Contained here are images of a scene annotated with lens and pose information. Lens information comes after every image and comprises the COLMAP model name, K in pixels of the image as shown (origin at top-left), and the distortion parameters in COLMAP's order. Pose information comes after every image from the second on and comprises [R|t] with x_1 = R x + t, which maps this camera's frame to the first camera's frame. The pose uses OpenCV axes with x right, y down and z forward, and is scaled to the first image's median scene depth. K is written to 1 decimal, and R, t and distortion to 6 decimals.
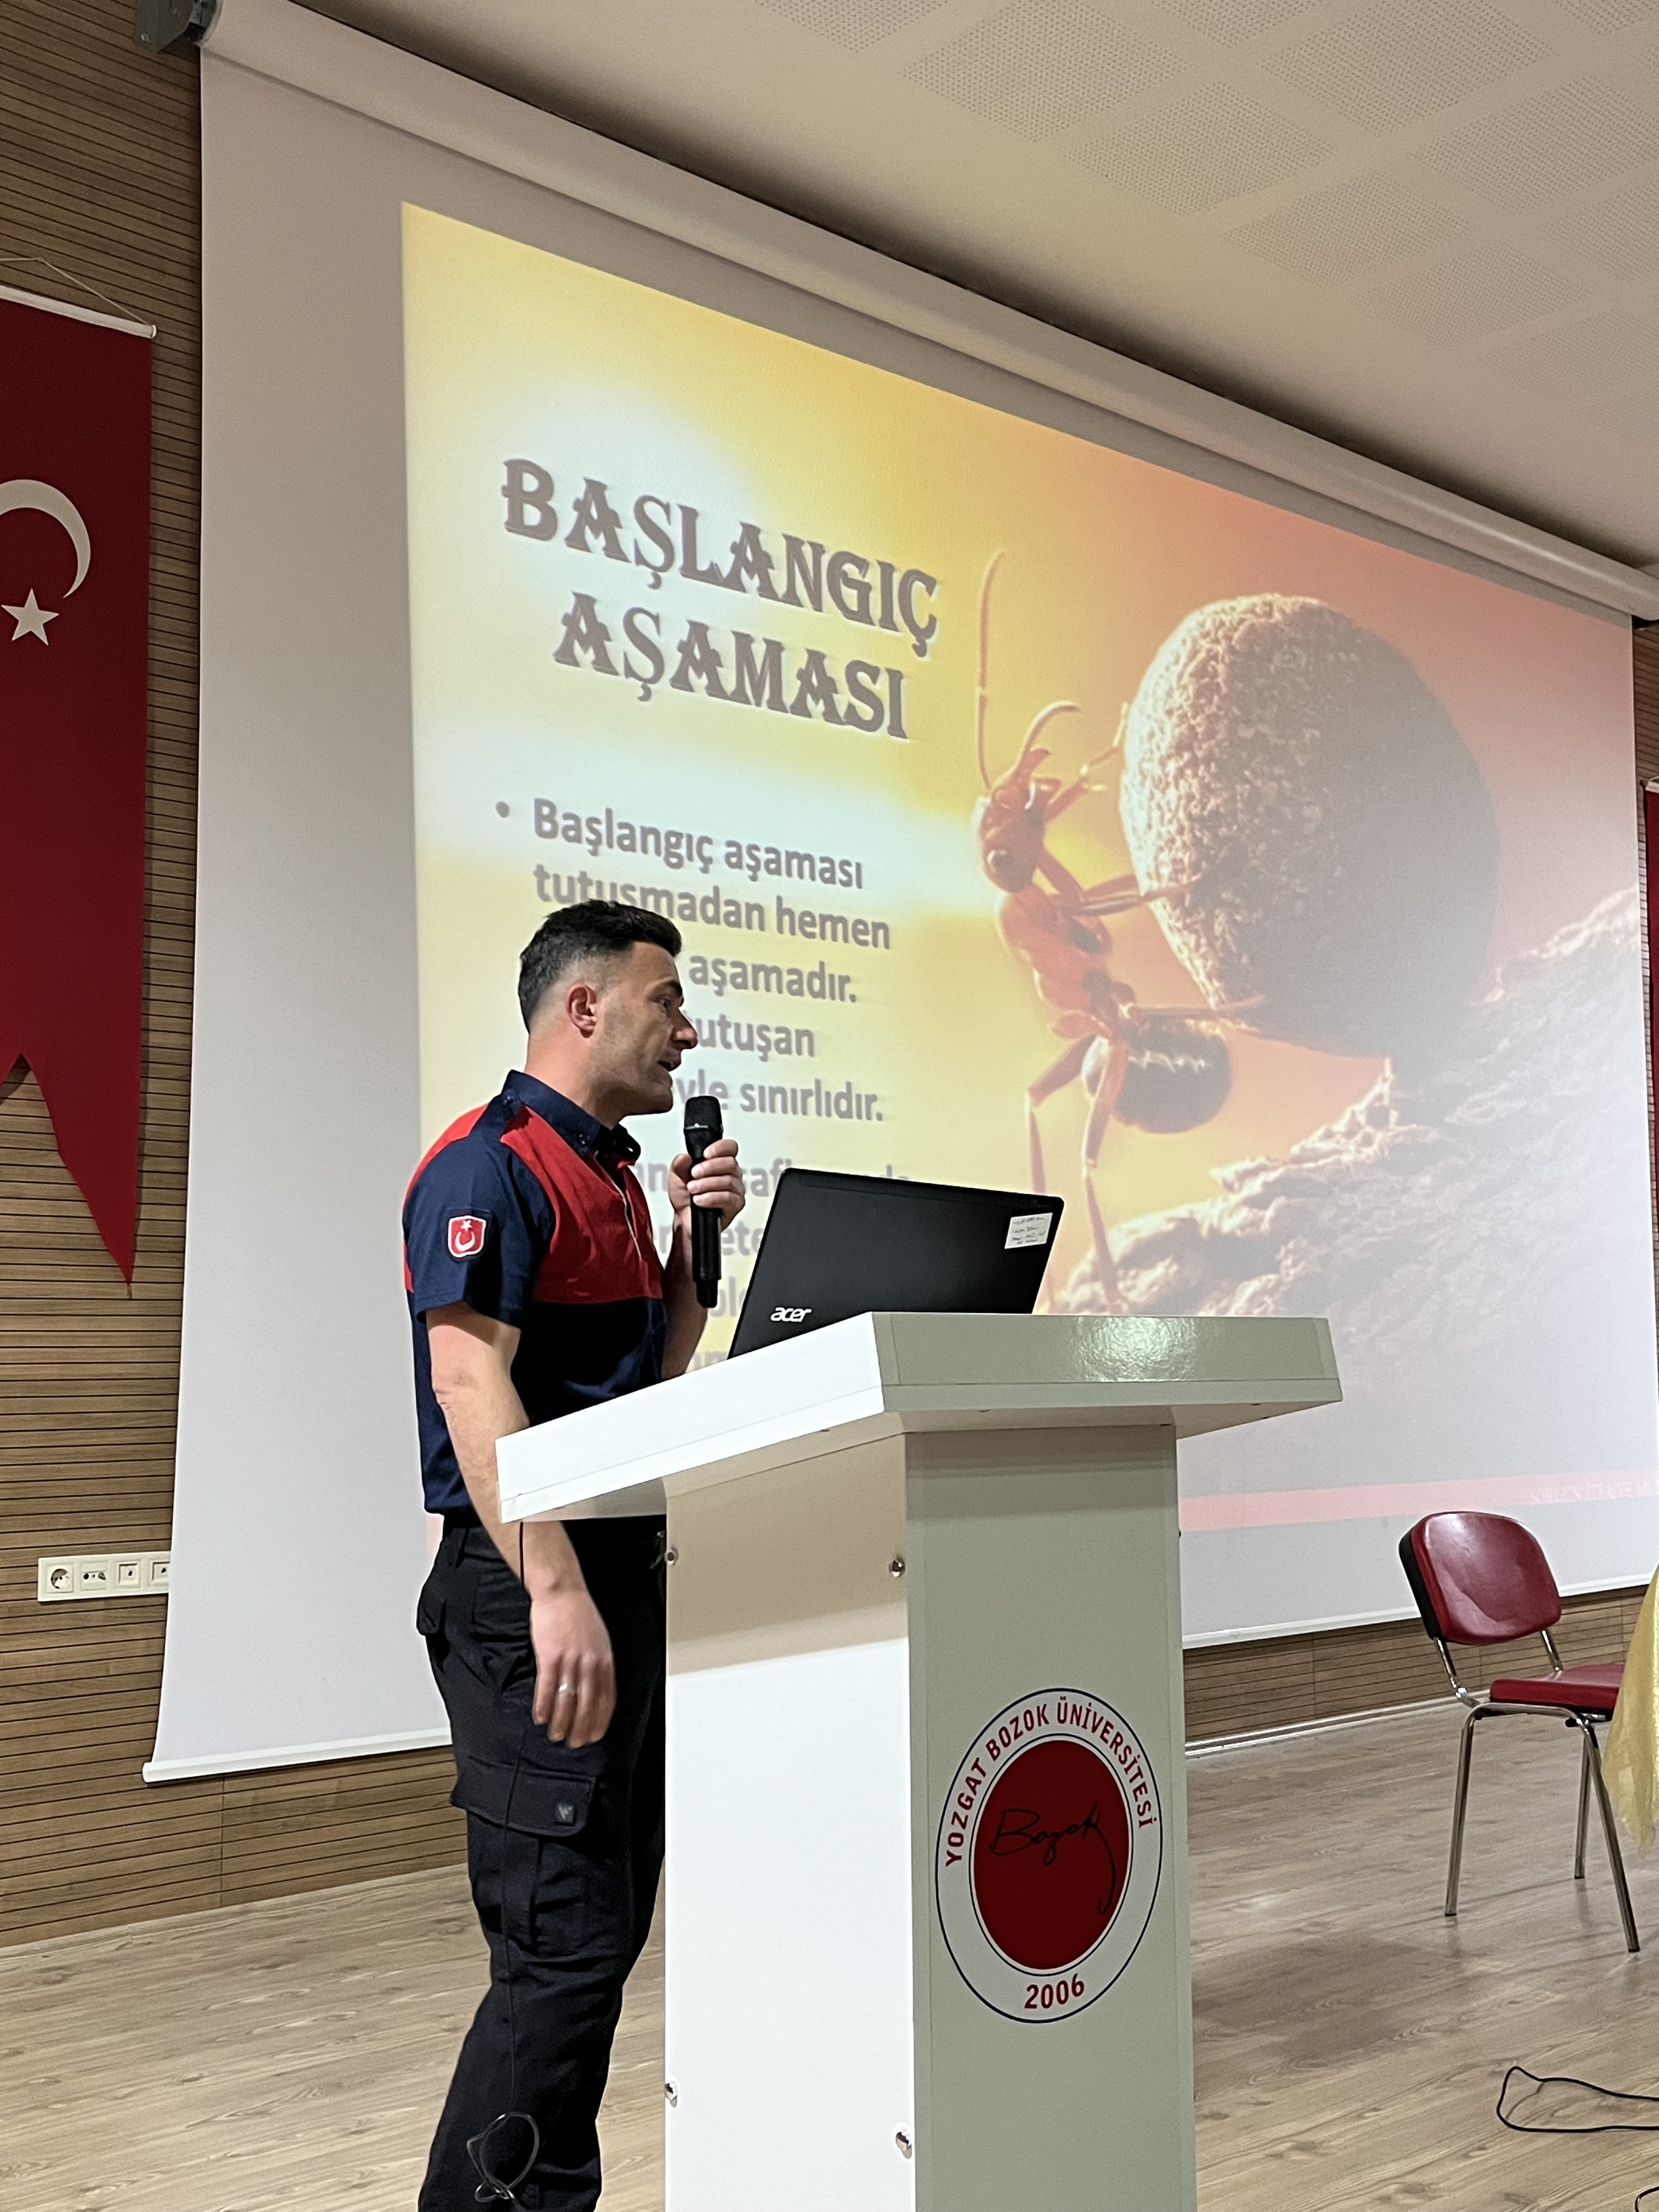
lens RADIAL K [[2323.3, 0, 759.2], [0, 2323.3, 1114.3], [0, 0, 1]] dist [0.025394, 0.000000]
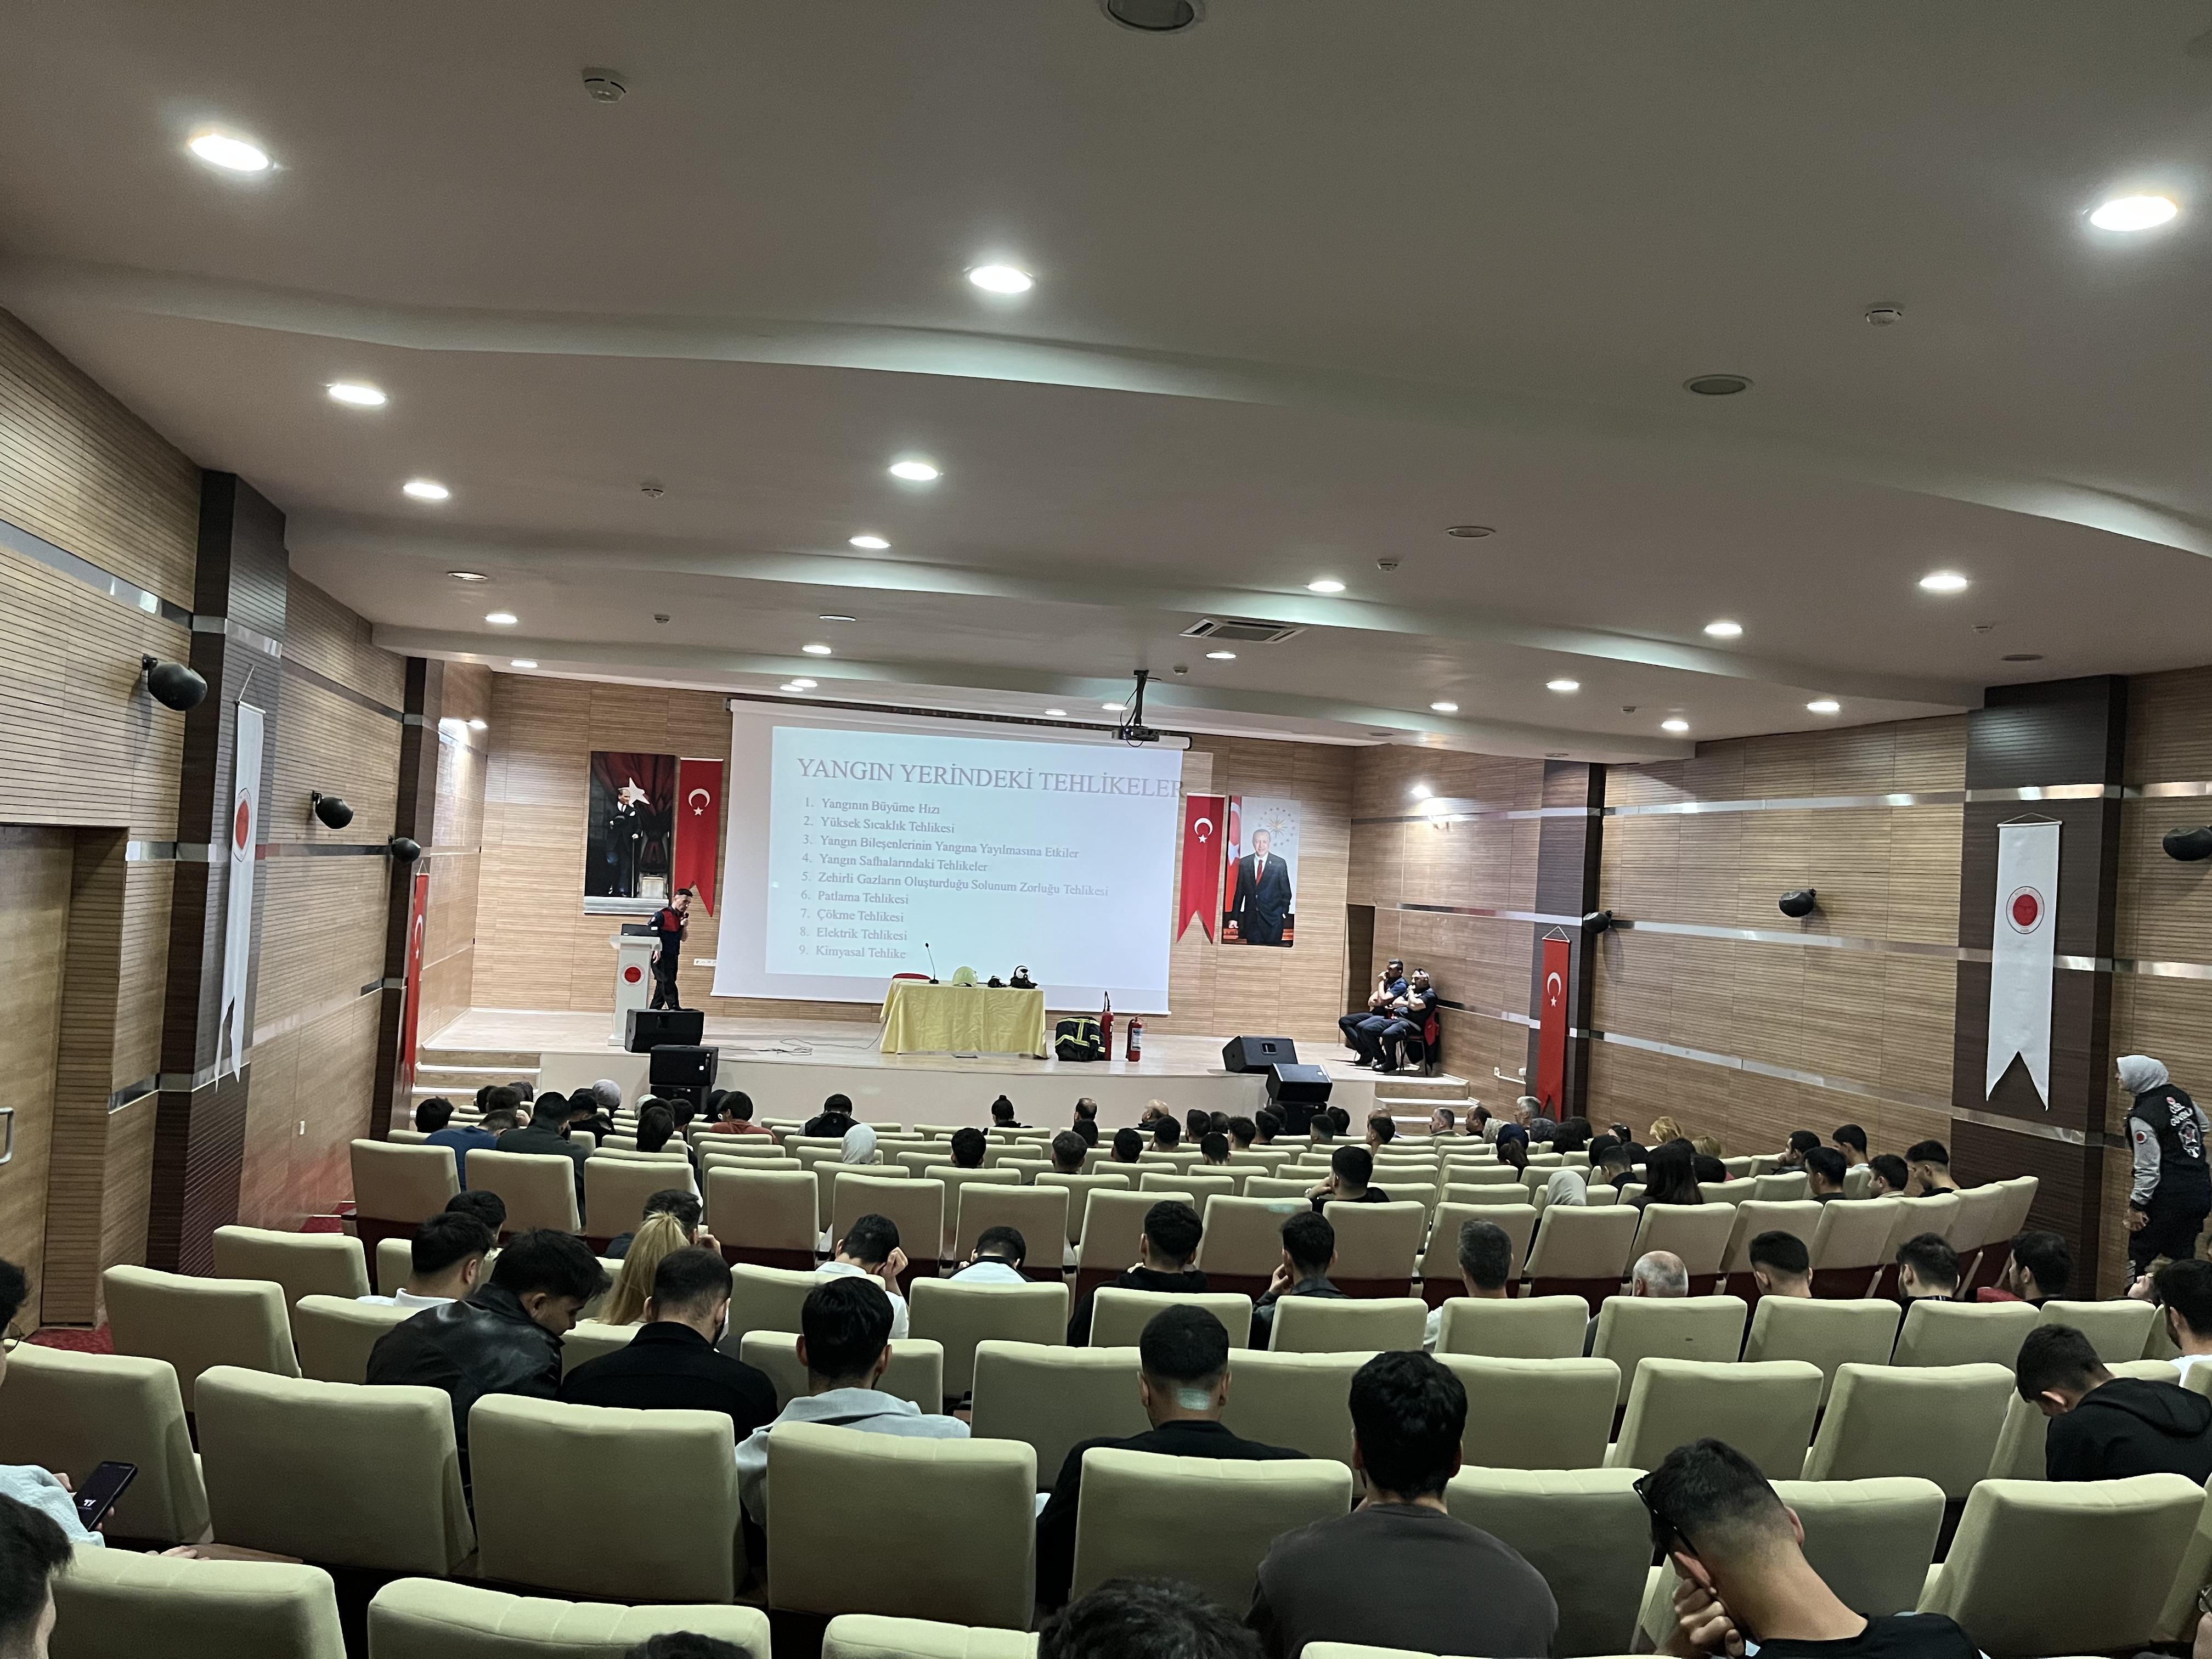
lens RADIAL K [[1643.9, 0, 1111.7], [0, 1643.9, 826.7], [0, 0, 1]] dist [0.024985, -0.035959]
pose [[0.888993, 0.043228, -0.455876, 2.690339], [-0.018037, 0.998067, 0.059468, -0.451050], [0.457565, -0.044643, 0.888055, -2.424564]]
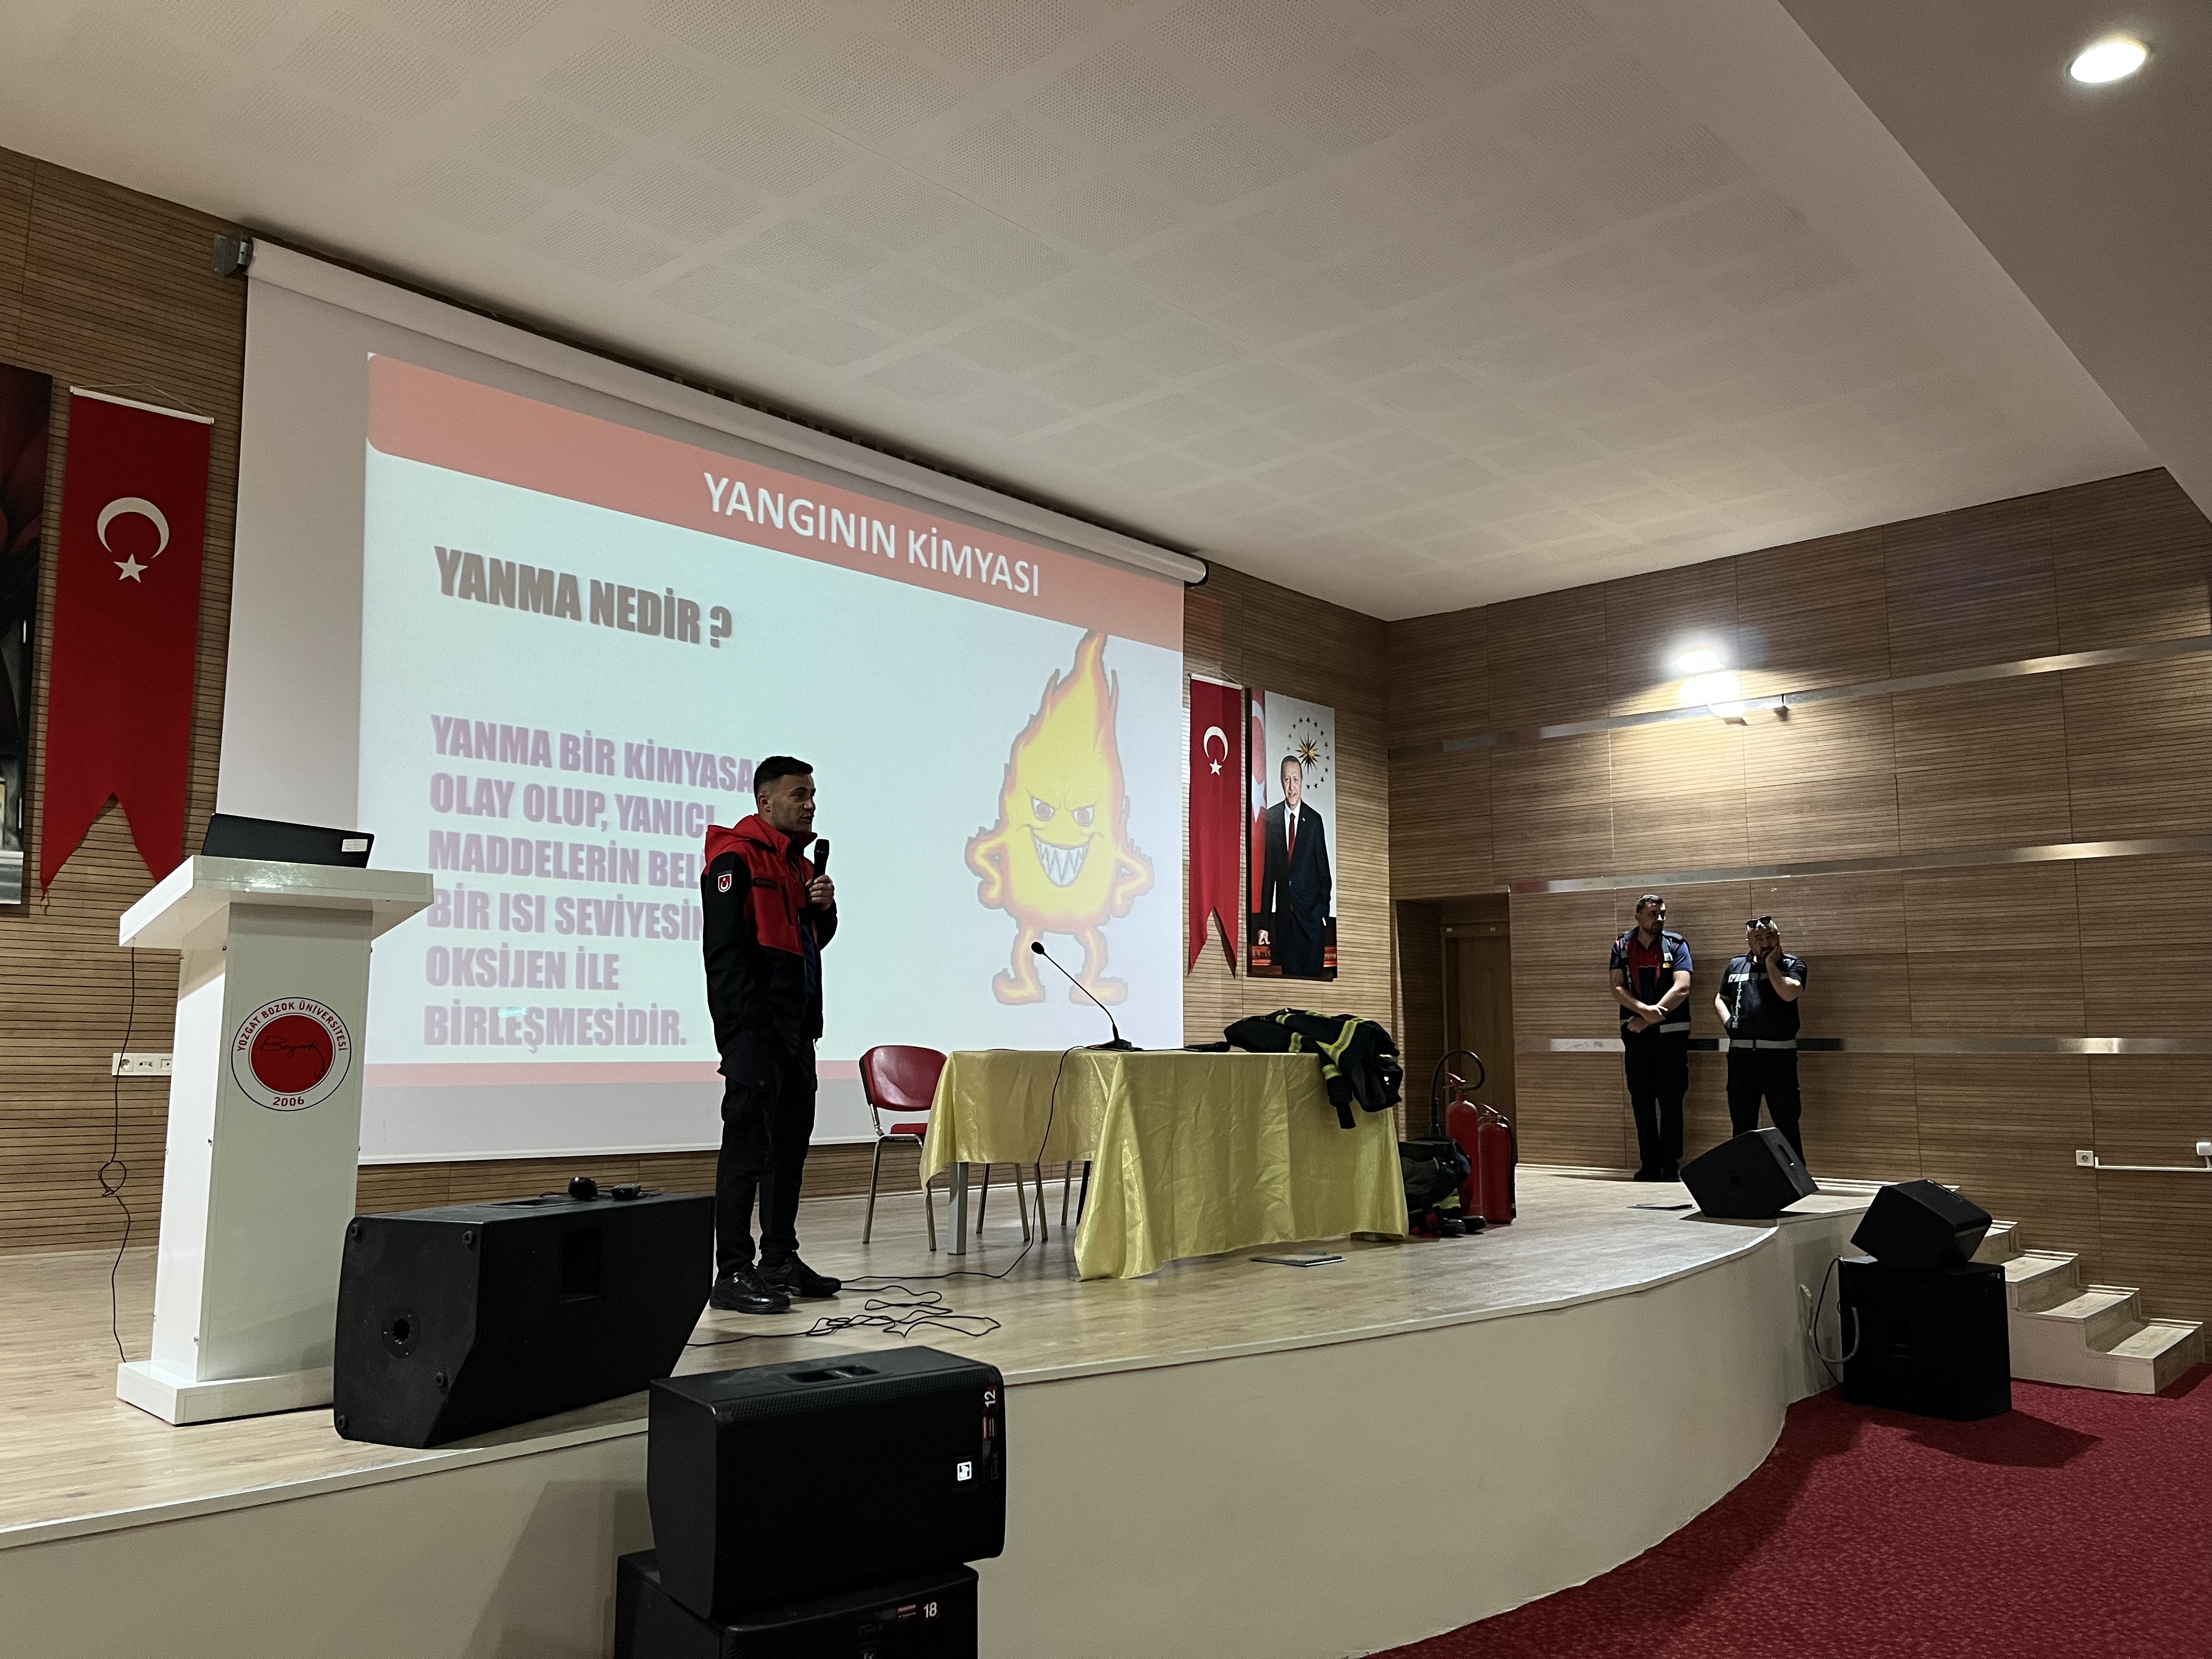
lens RADIAL K [[1643.9, 0, 1093.0], [0, 1643.9, 833.7], [0, 0, 1]] dist [0.024985, -0.035959]
pose [[0.994920, 0.019501, 0.098764, 0.349594], [-0.016393, 0.999348, -0.032184, 0.038040], [-0.099327, 0.030402, 0.994590, -0.433728]]
